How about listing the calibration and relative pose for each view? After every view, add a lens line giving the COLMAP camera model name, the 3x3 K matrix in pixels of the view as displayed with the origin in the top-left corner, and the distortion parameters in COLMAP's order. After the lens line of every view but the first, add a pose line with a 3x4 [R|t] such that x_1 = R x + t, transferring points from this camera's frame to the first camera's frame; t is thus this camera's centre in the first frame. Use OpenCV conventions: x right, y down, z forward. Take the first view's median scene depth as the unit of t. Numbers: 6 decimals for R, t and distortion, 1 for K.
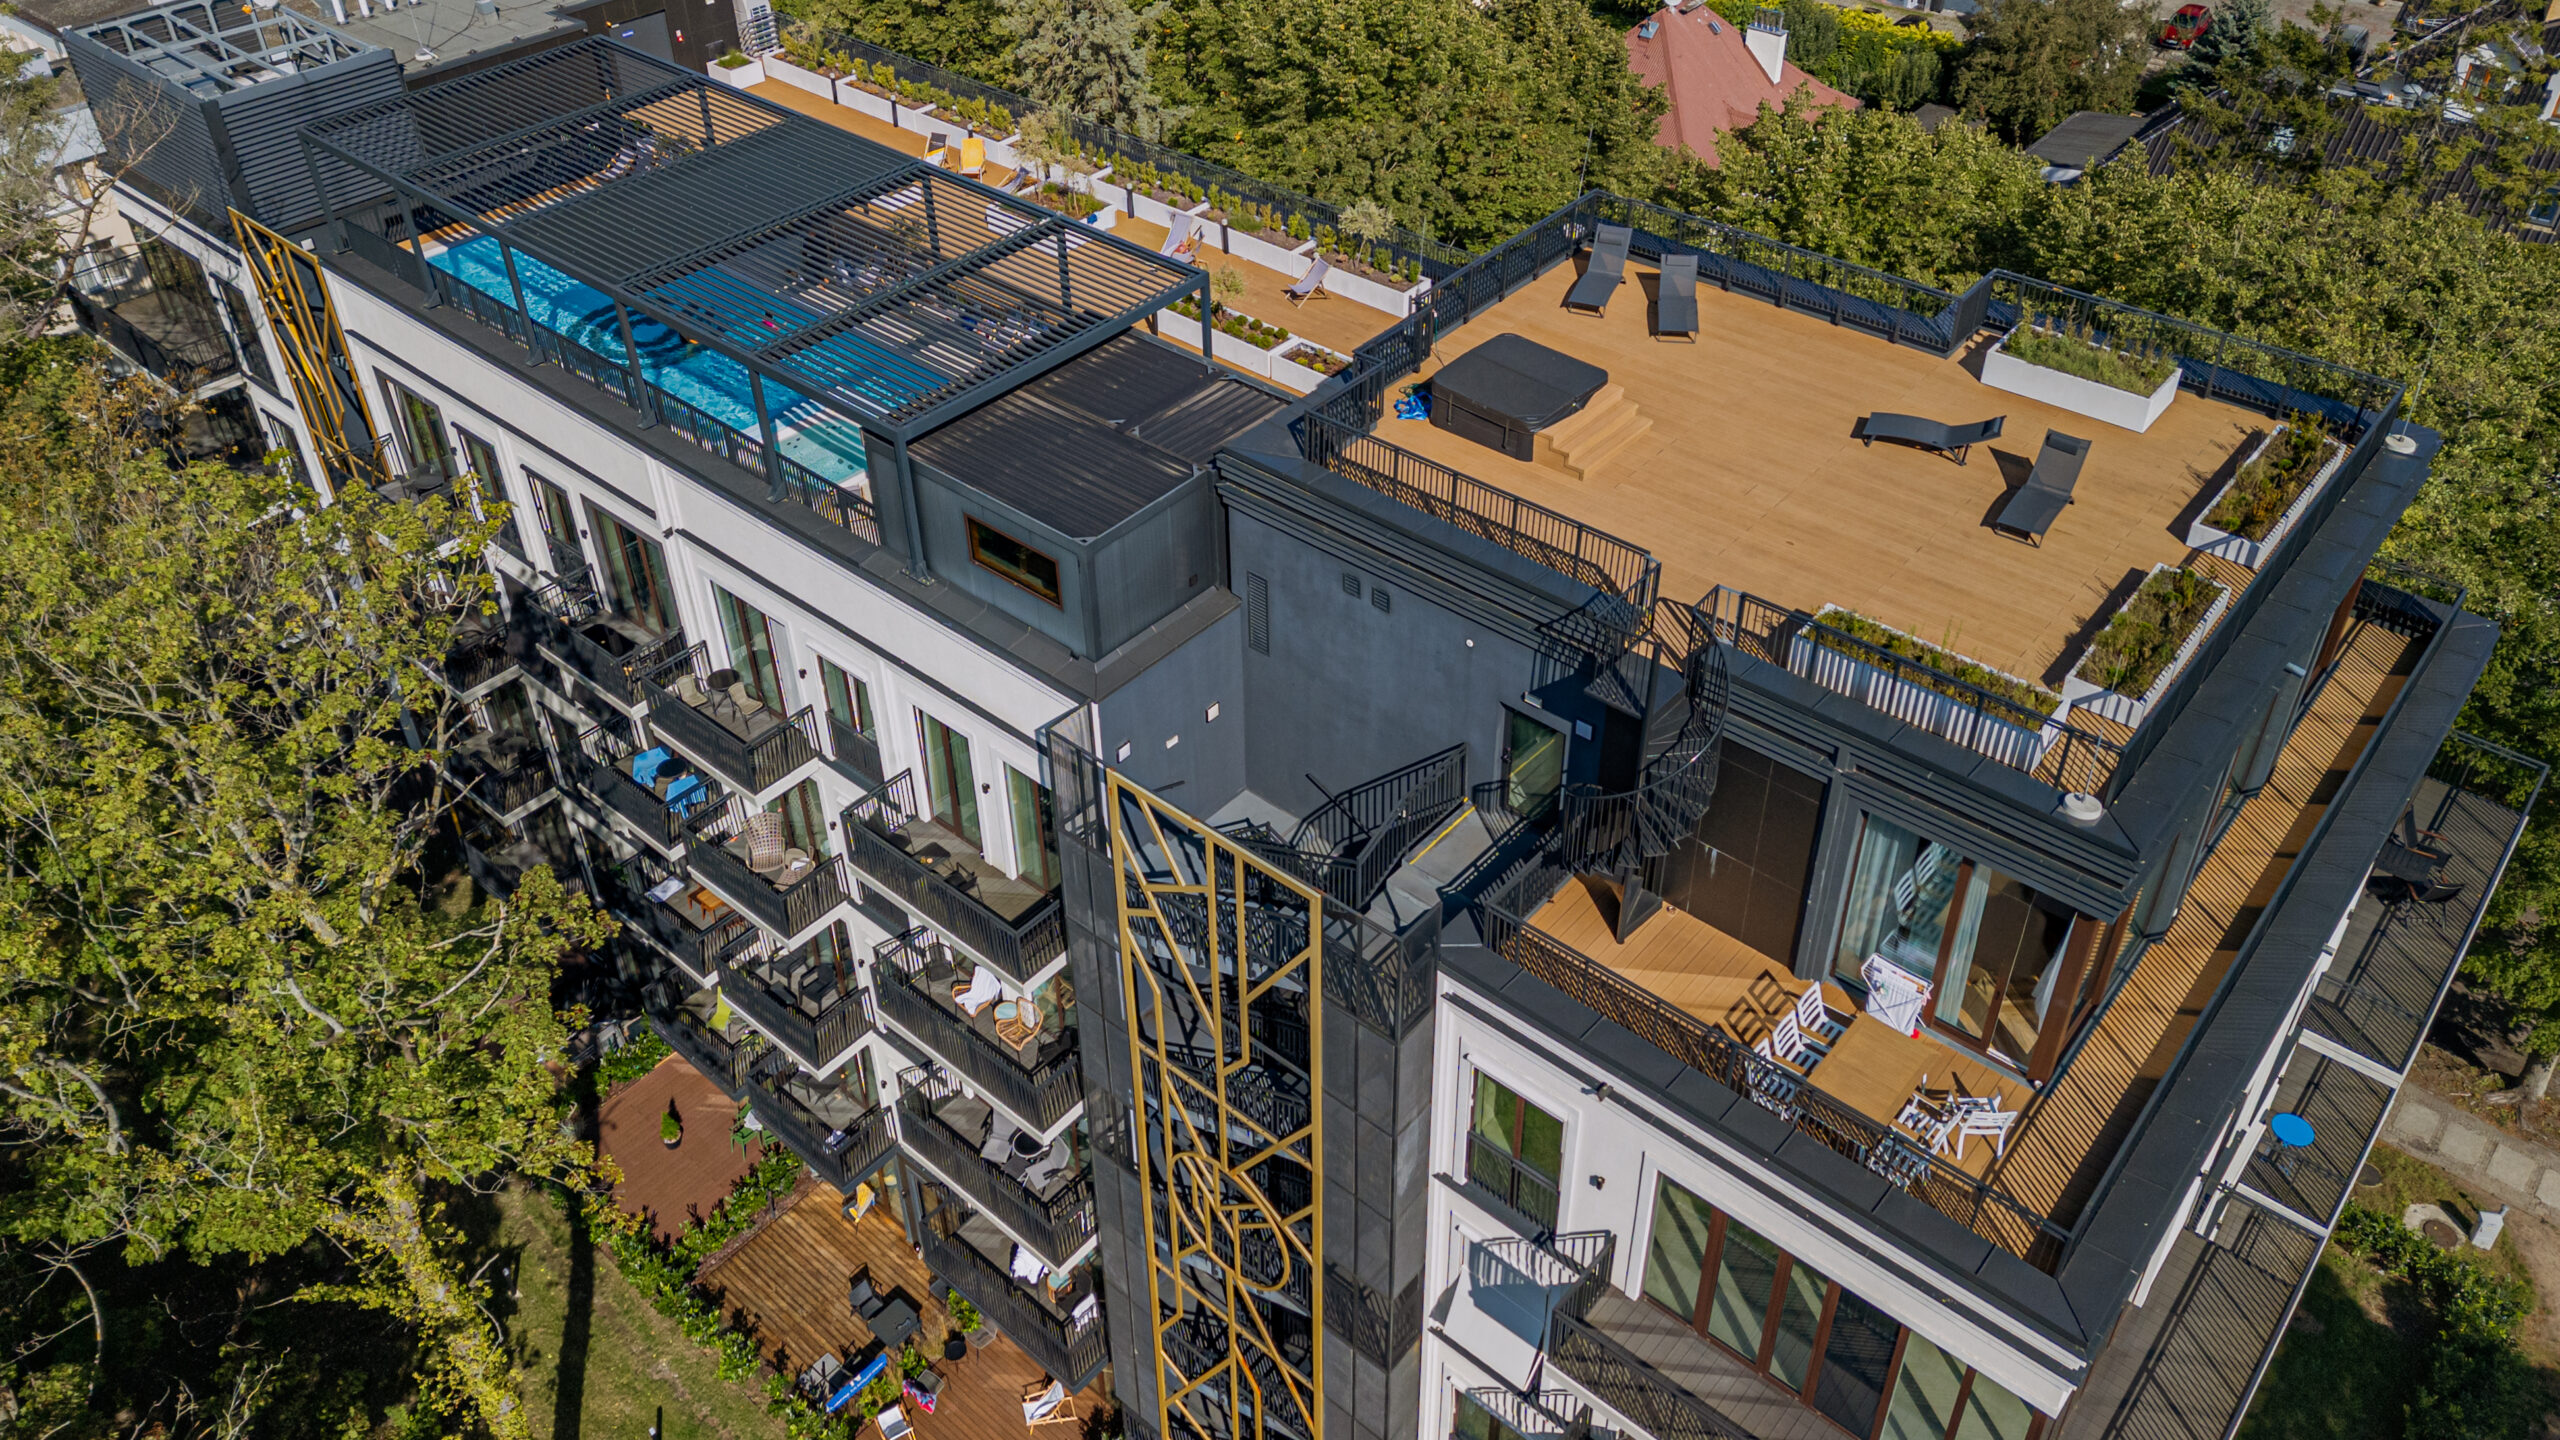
lens RADIAL K [[1928.6, 0, 1281.1], [0, 1928.6, 599.1], [0, 0, 1]] dist [0.095428, -0.110841]
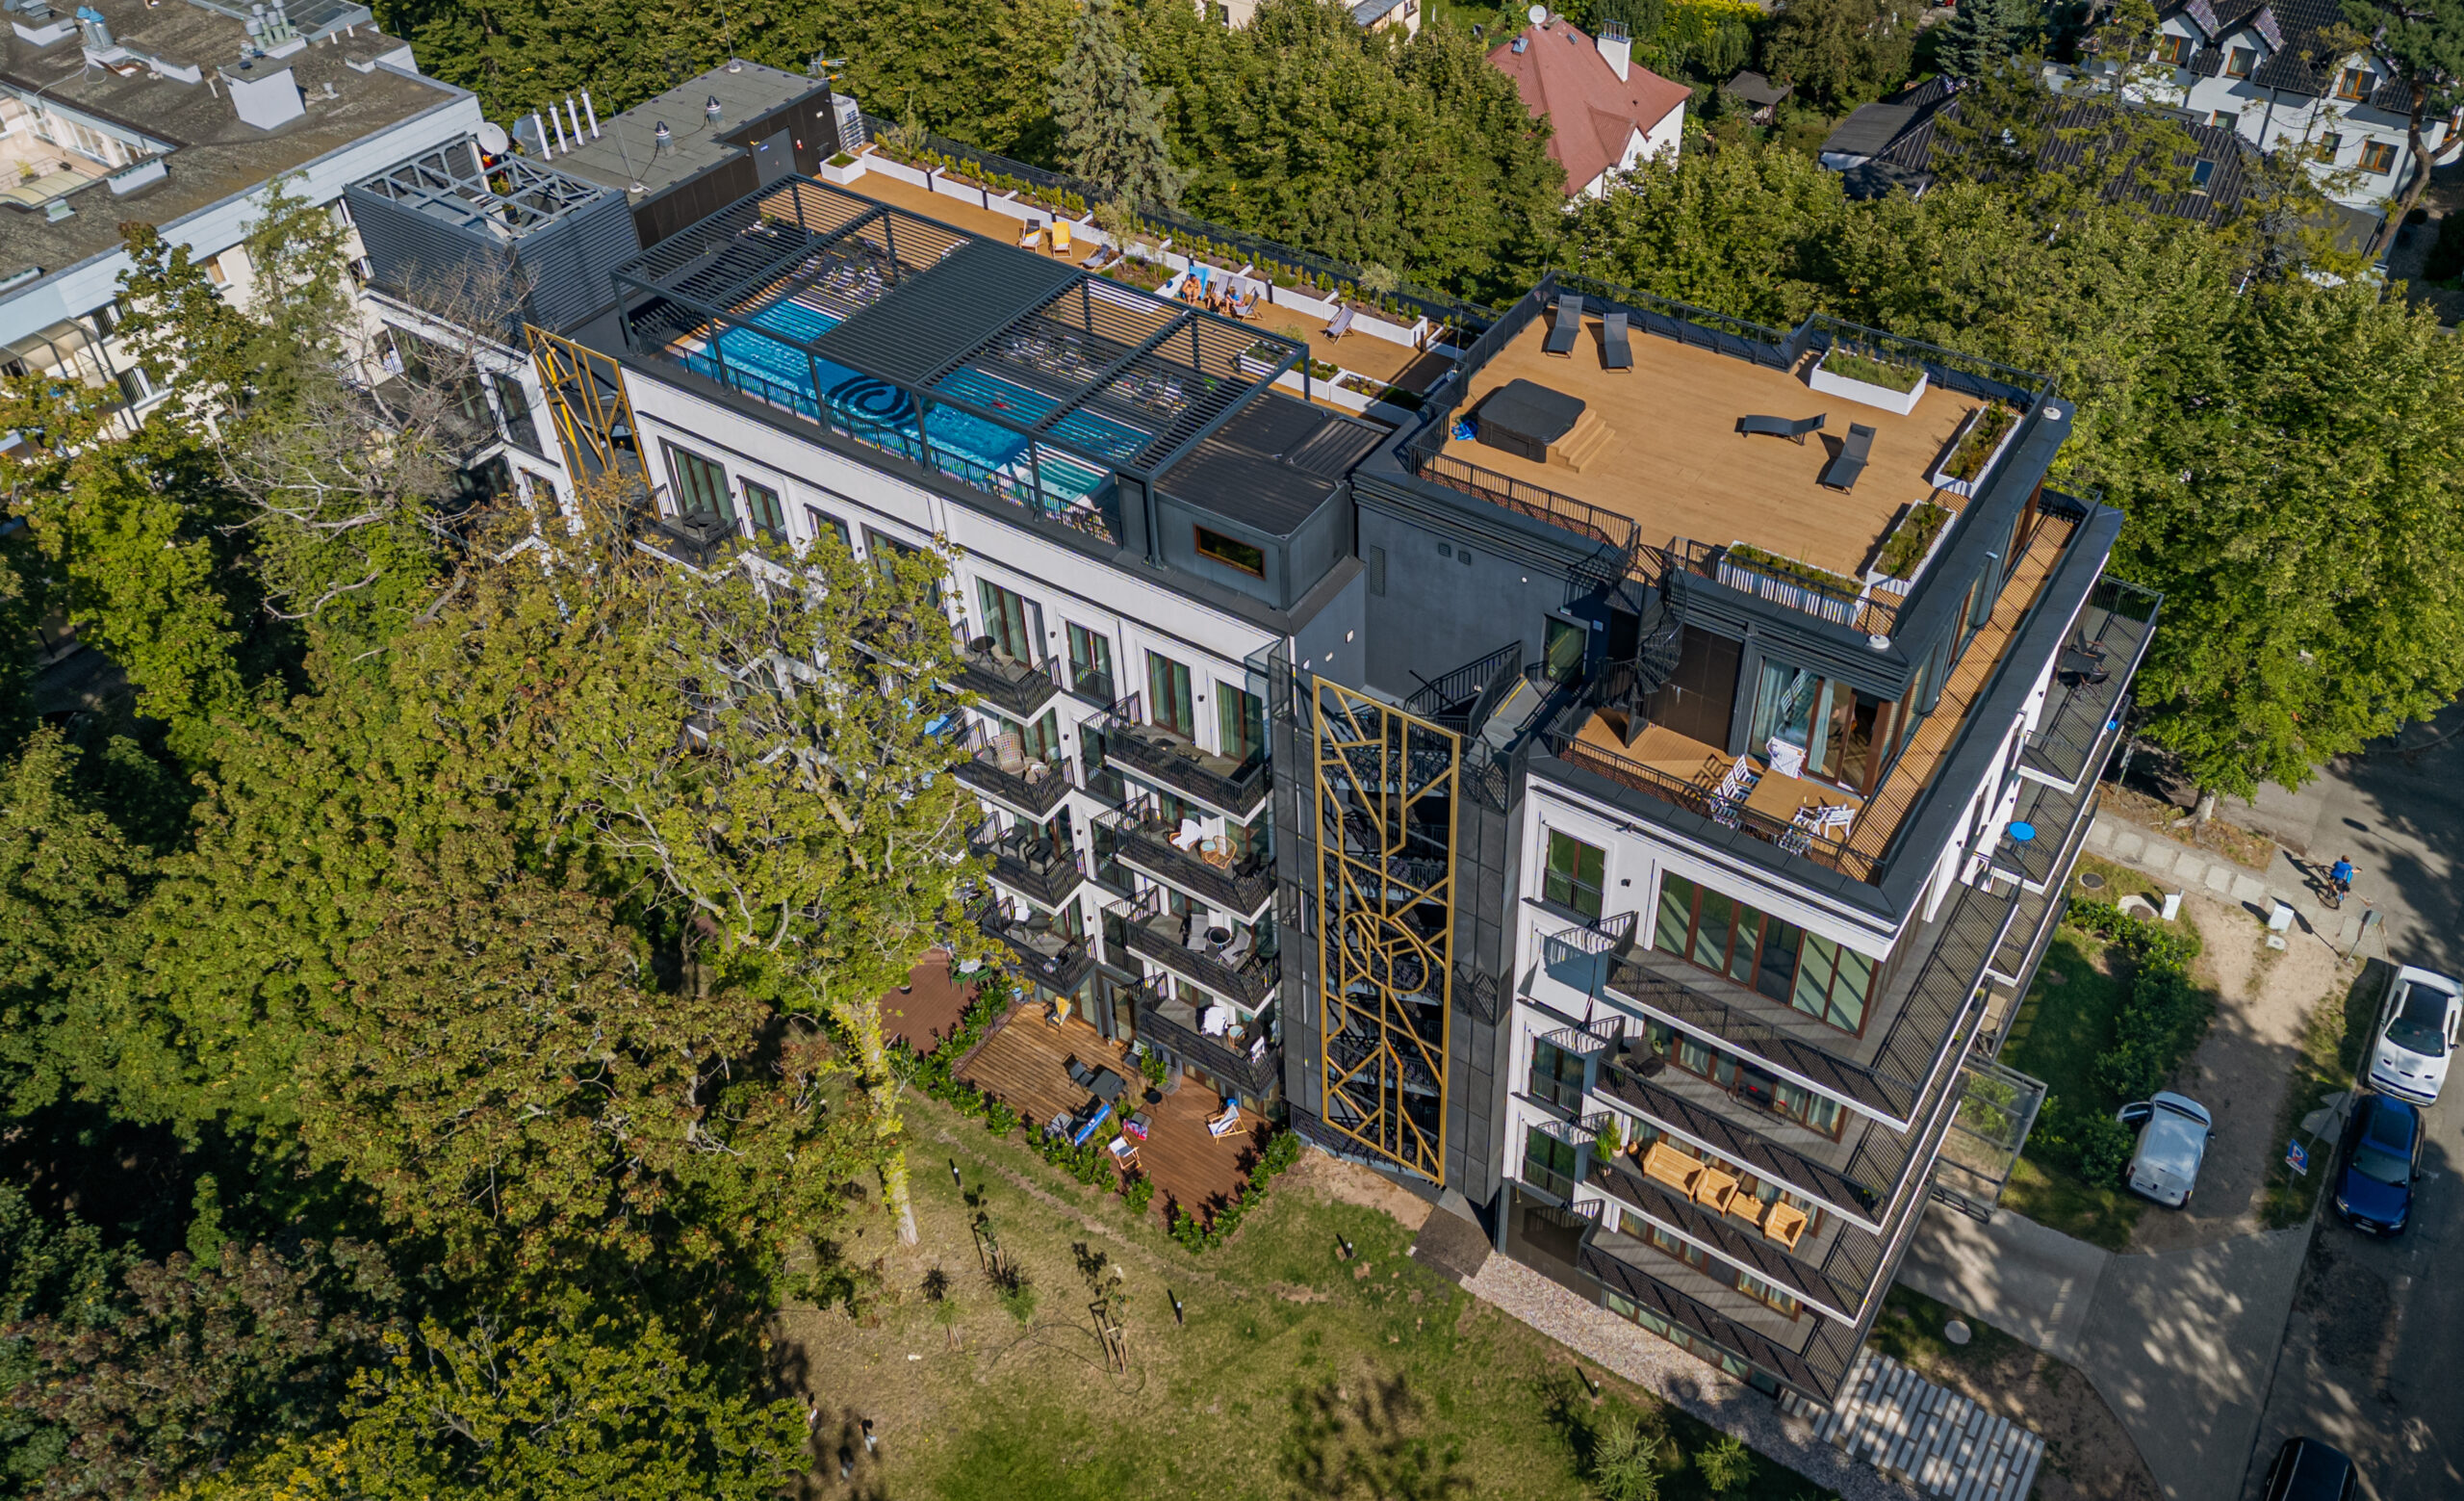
lens RADIAL K [[1887.3, 0, 1362.8], [0, 1887.3, 660.1], [0, 0, 1]] dist [0.128531, -0.186496]
pose [[0.990082, -0.089750, 0.108088, -0.188608], [0.081432, 0.993538, 0.079061, -0.041188], [-0.114485, -0.069475, 0.990993, -0.509427]]
